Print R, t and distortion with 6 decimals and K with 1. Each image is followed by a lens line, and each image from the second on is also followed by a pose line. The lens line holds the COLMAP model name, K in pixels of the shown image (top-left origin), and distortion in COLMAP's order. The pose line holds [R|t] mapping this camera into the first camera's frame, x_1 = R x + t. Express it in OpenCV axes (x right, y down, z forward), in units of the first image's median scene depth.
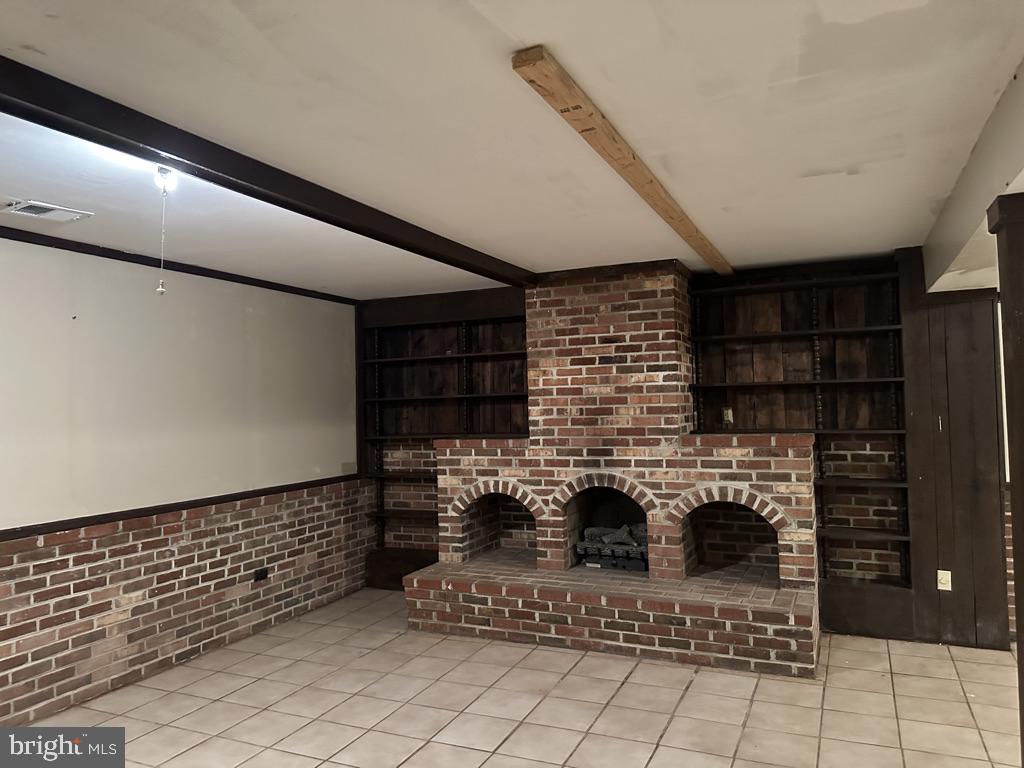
lens RADIAL K [[724.8, 0, 510.4], [0, 724.8, 358.1], [0, 0, 1]] dist [0.051354, -0.070591]
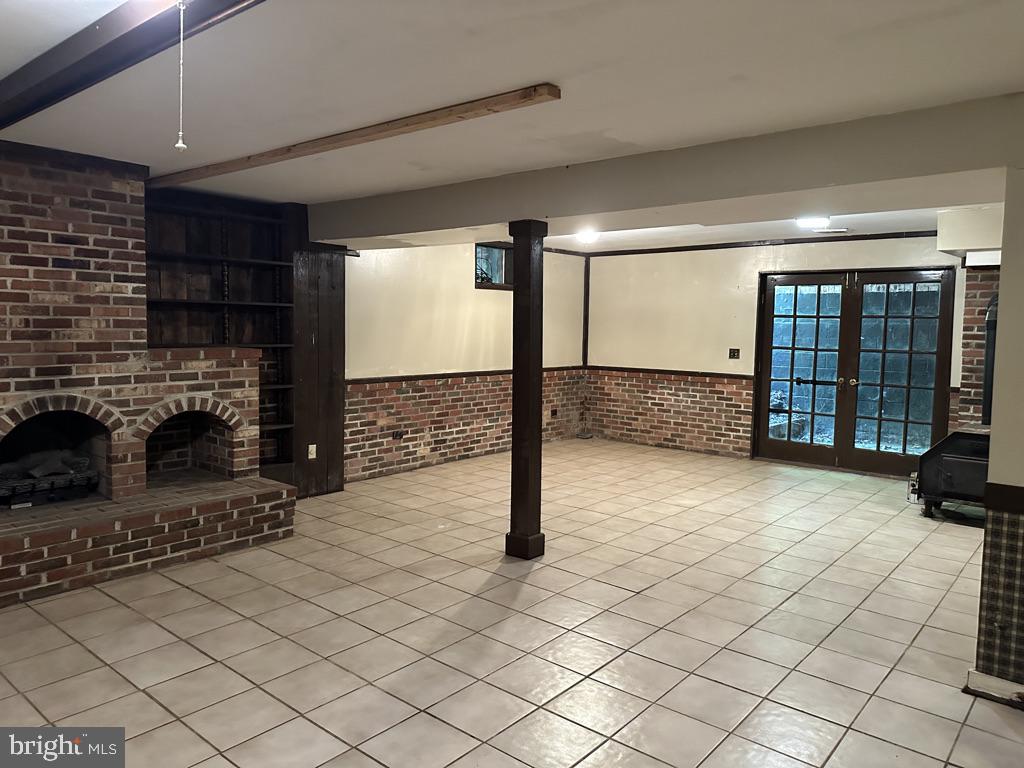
lens RADIAL K [[724.8, 0, 514.6], [0, 724.8, 379.8], [0, 0, 1]] dist [0.051354, -0.070591]
pose [[0.264521, -0.047366, 0.963216, -0.583422], [-0.083306, 0.993937, 0.071754, 0.034168], [-0.960775, -0.099222, 0.258971, 0.264510]]
